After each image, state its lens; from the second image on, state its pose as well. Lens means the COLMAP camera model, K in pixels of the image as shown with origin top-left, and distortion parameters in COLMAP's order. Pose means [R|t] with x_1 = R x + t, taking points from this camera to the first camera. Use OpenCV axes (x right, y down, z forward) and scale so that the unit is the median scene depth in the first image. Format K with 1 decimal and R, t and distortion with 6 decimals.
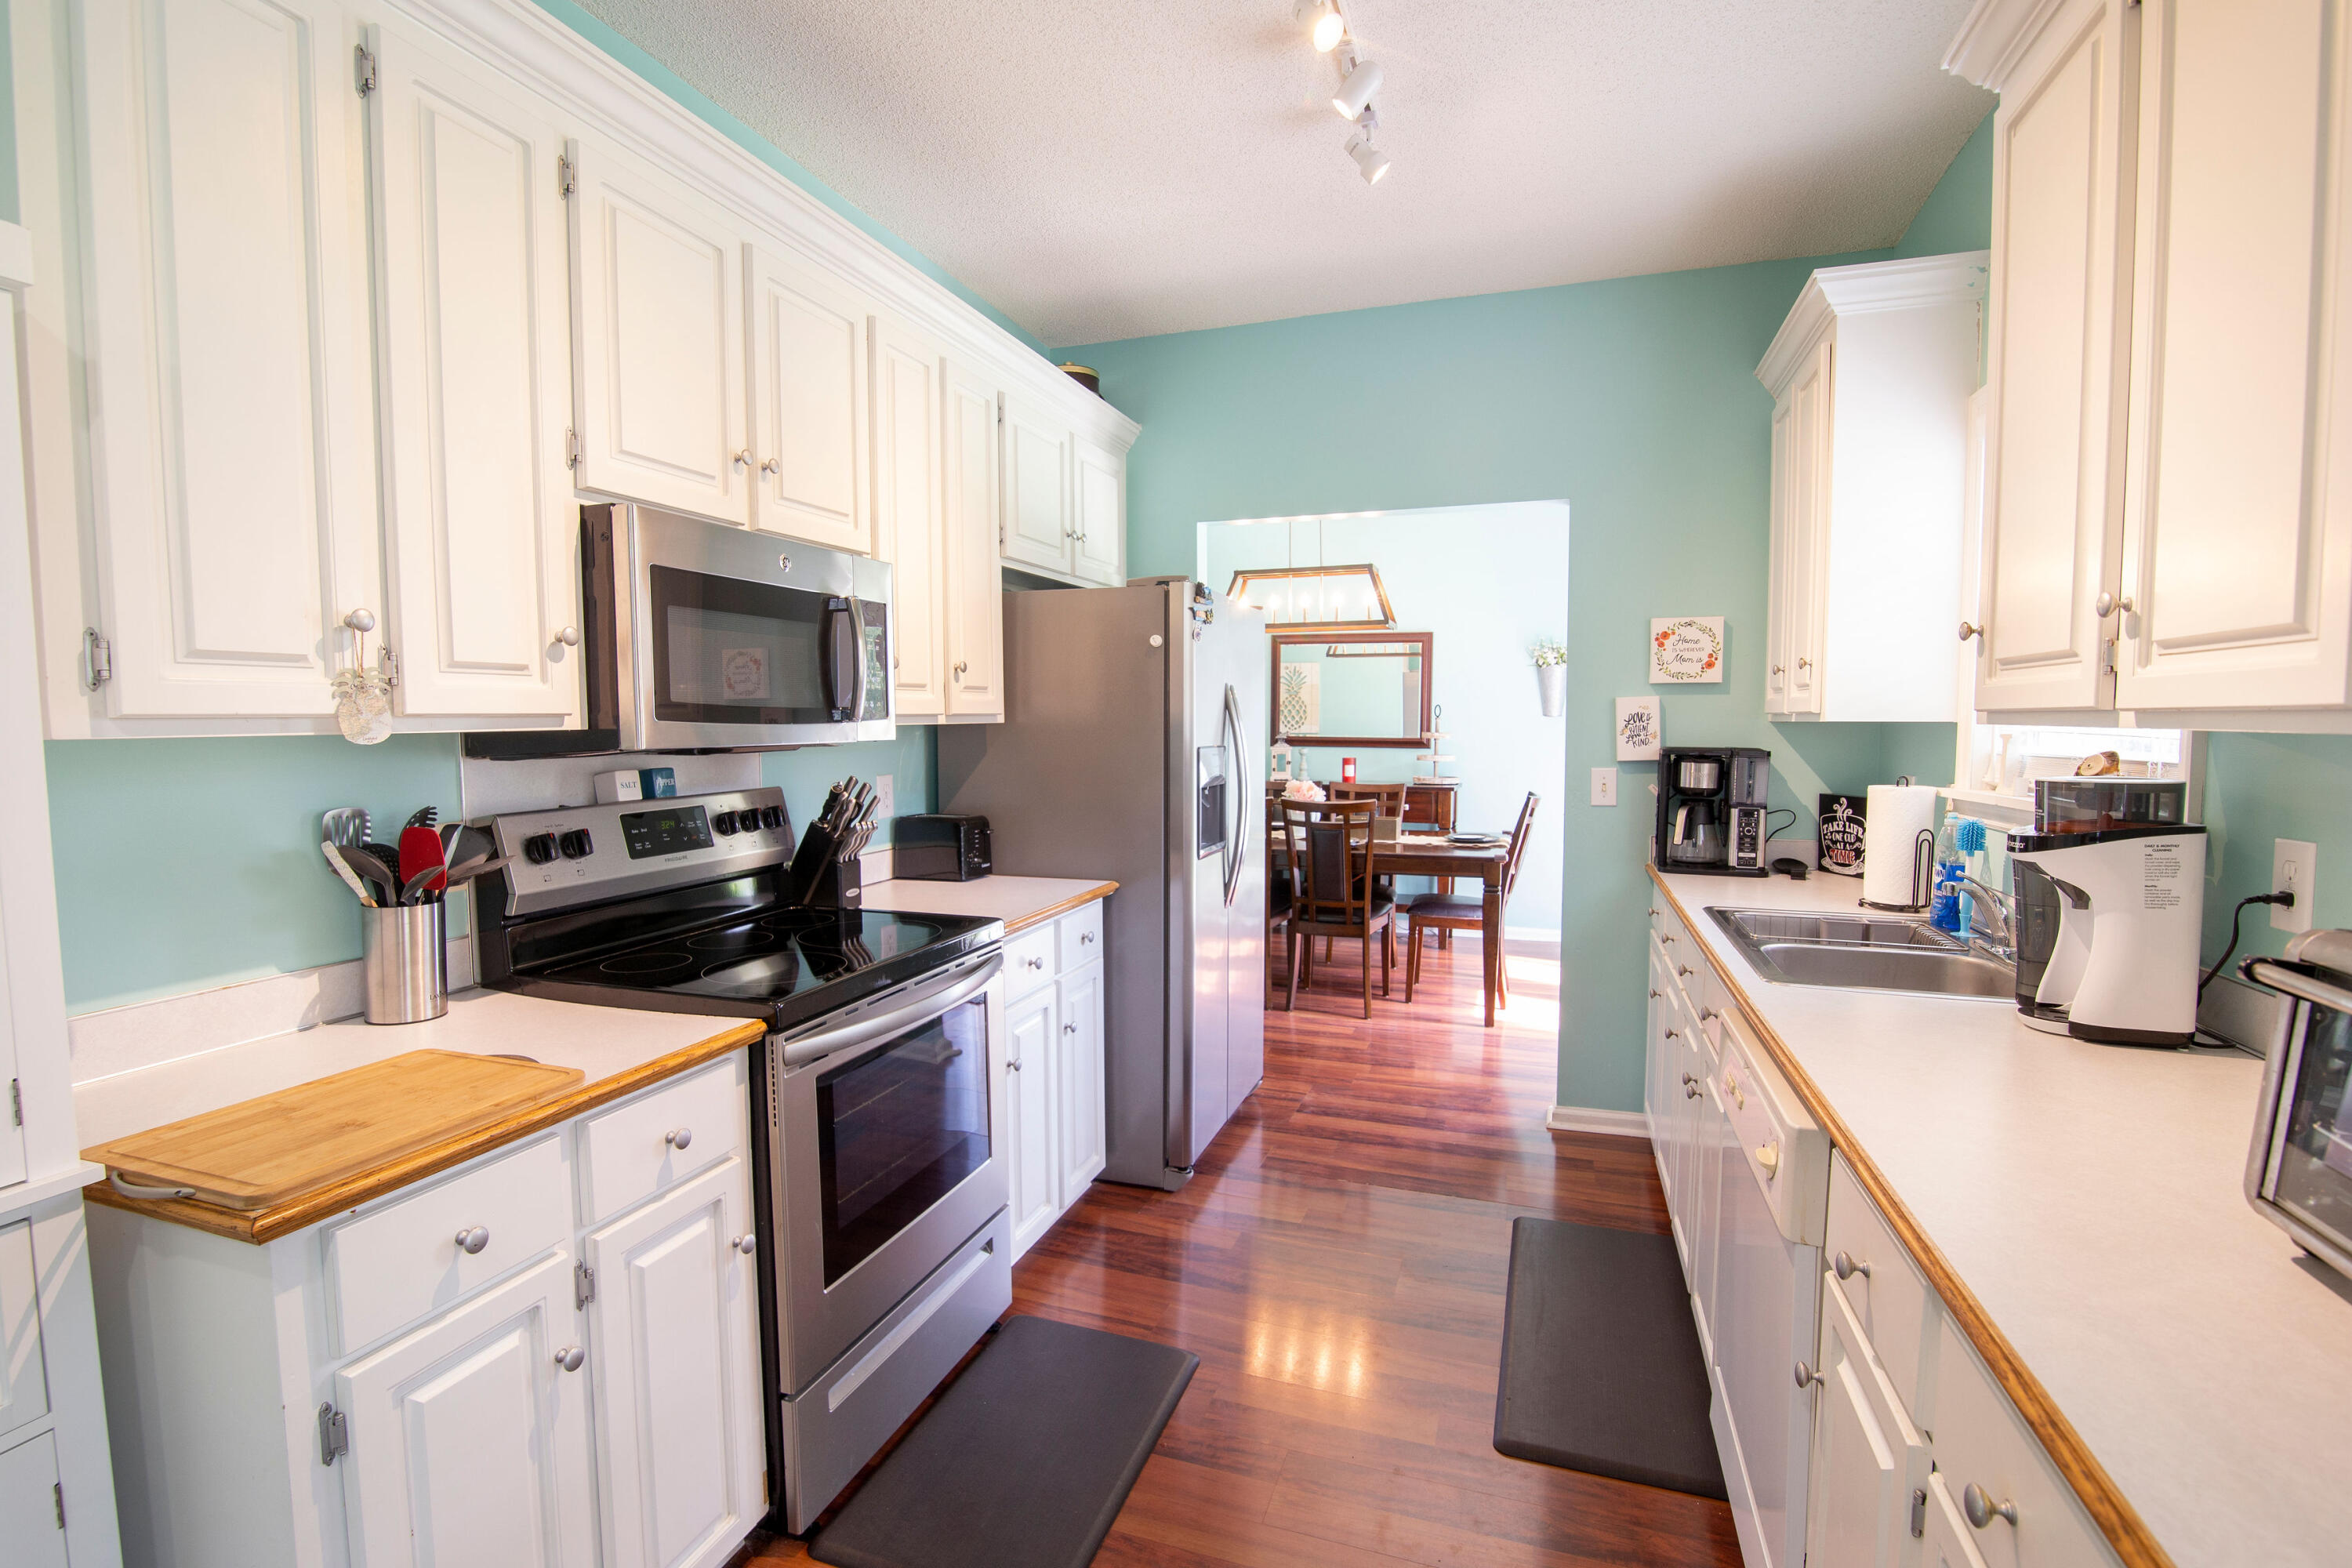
lens RADIAL K [[1089.1, 0, 1166.2], [0, 1089.1, 788.3], [0, 0, 1]] dist [-0.017389, -0.000374]
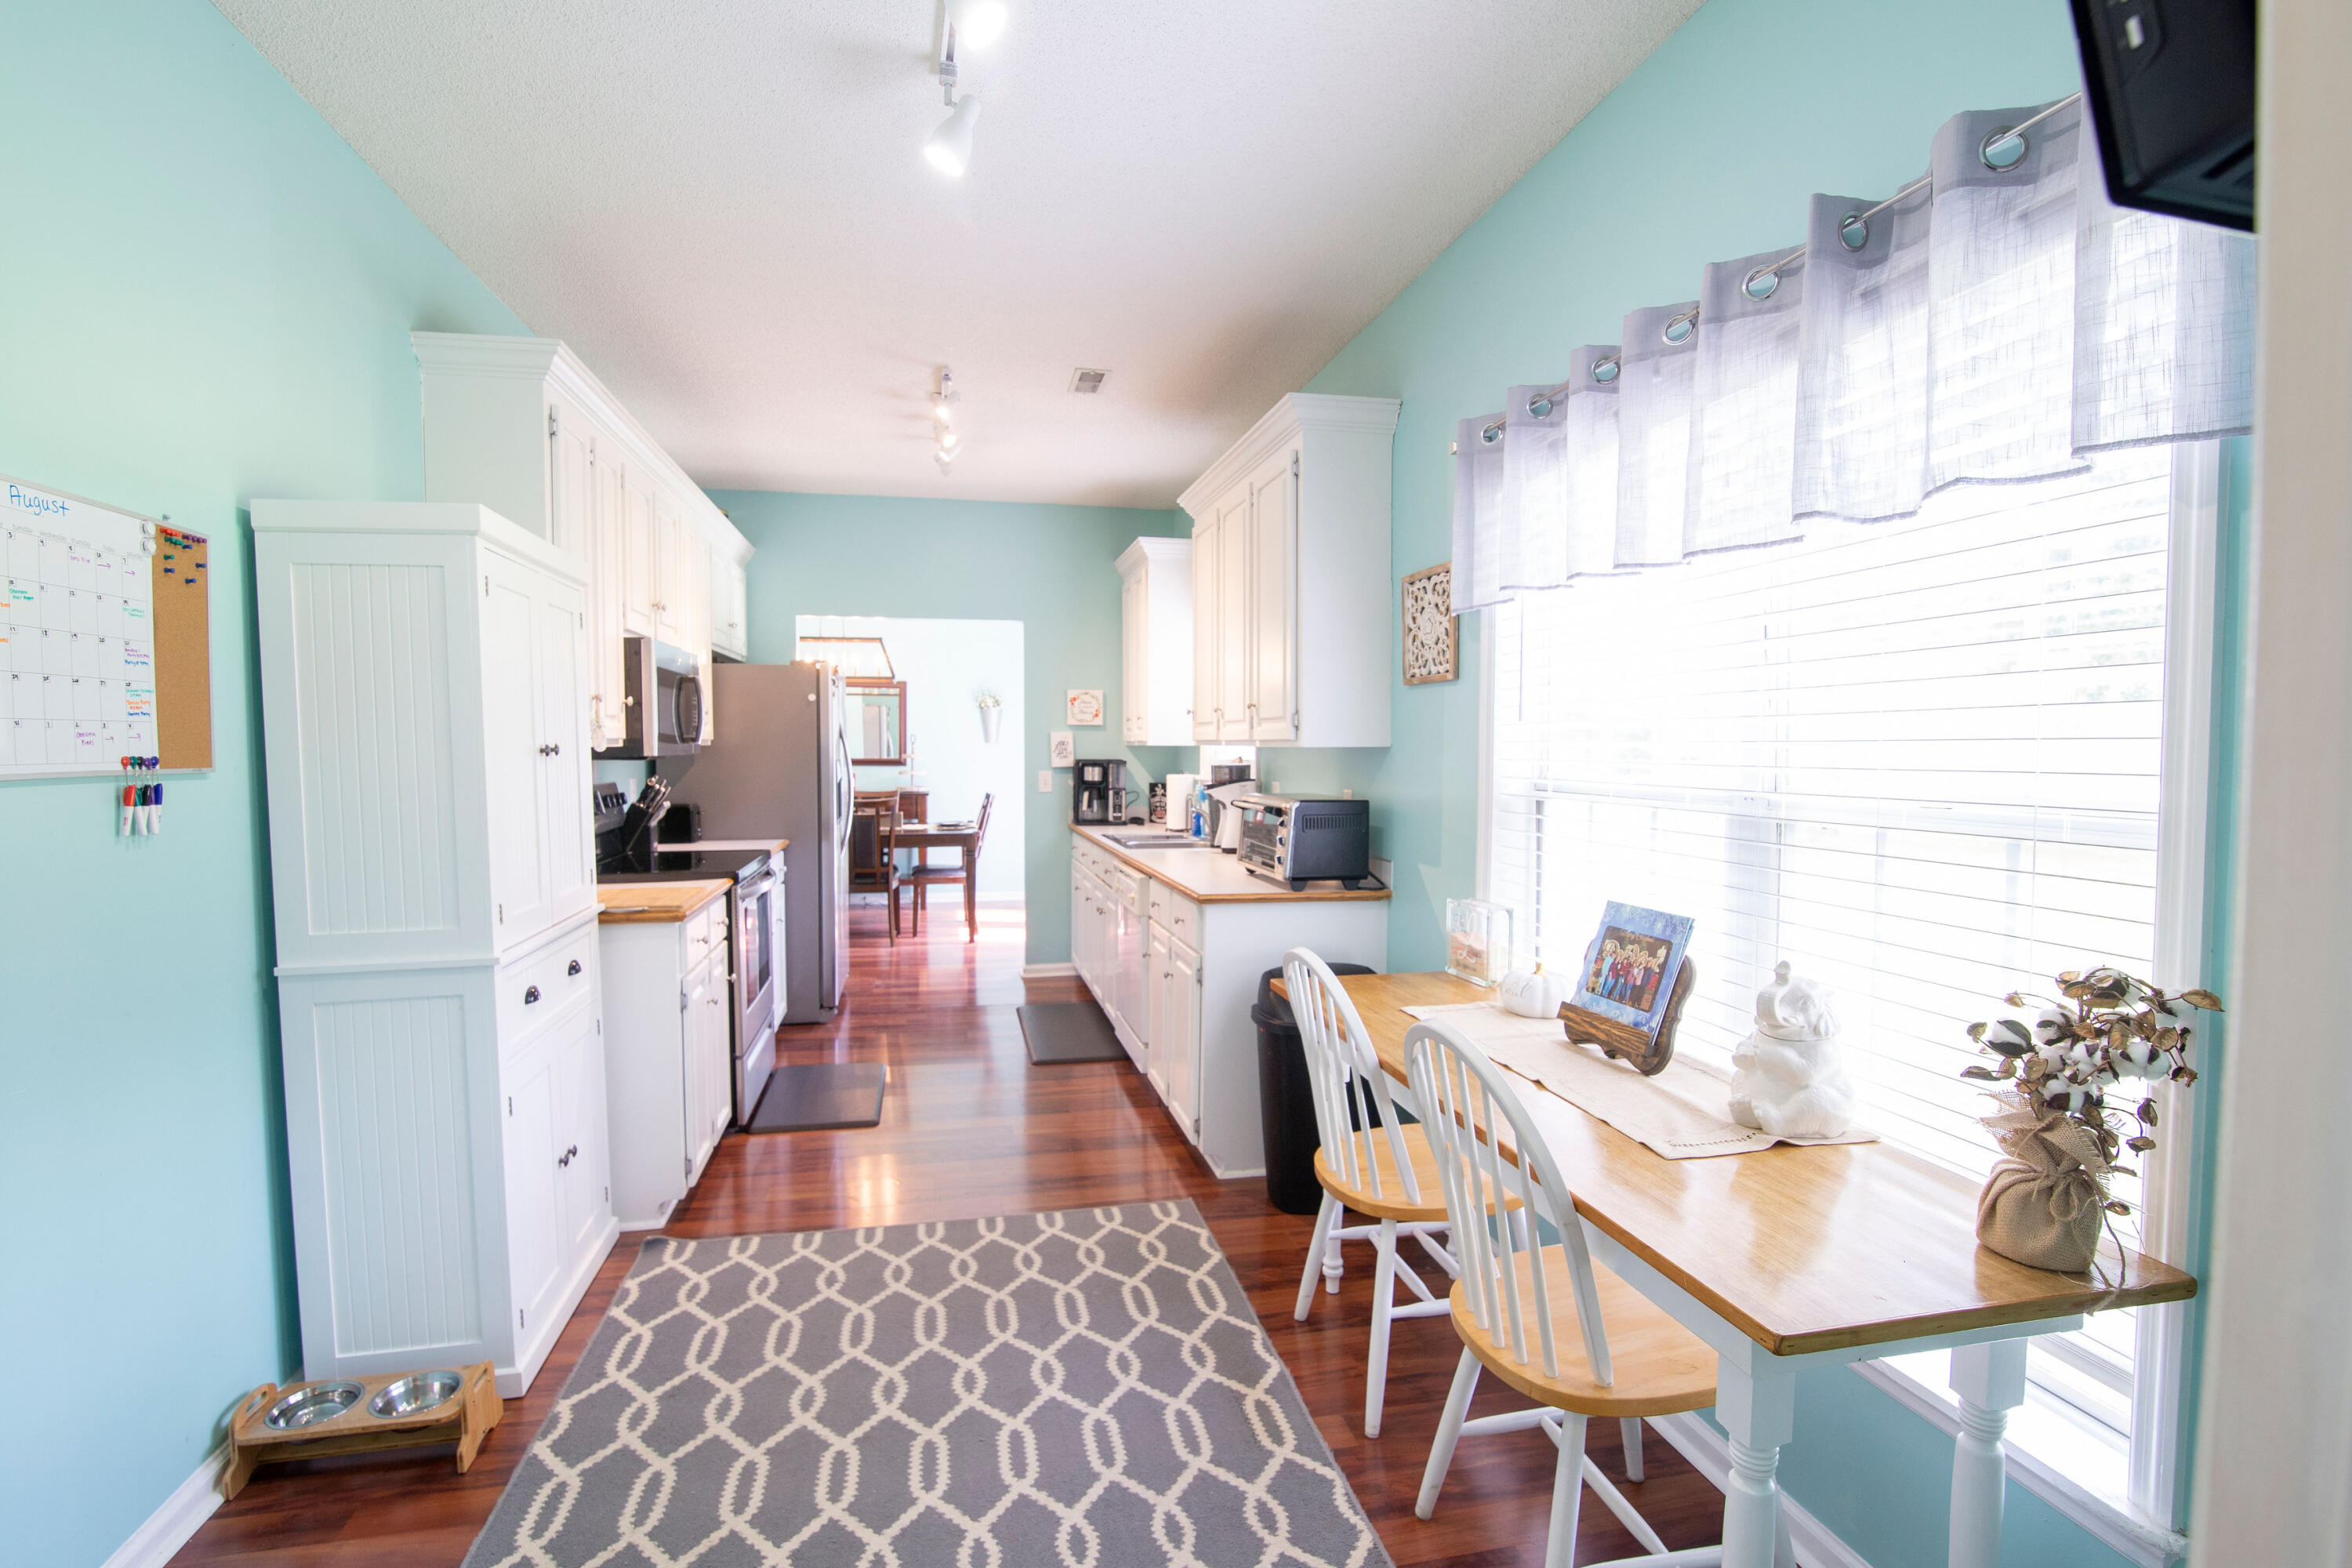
lens RADIAL K [[1089.1, 0, 1166.2], [0, 1089.1, 788.3], [0, 0, 1]] dist [-0.017389, -0.000374]
pose [[0.851056, -0.017328, 0.524789, -0.397046], [0.030227, 0.999415, -0.016020, 0.047220], [-0.524205, 0.029497, 0.851081, -0.680958]]
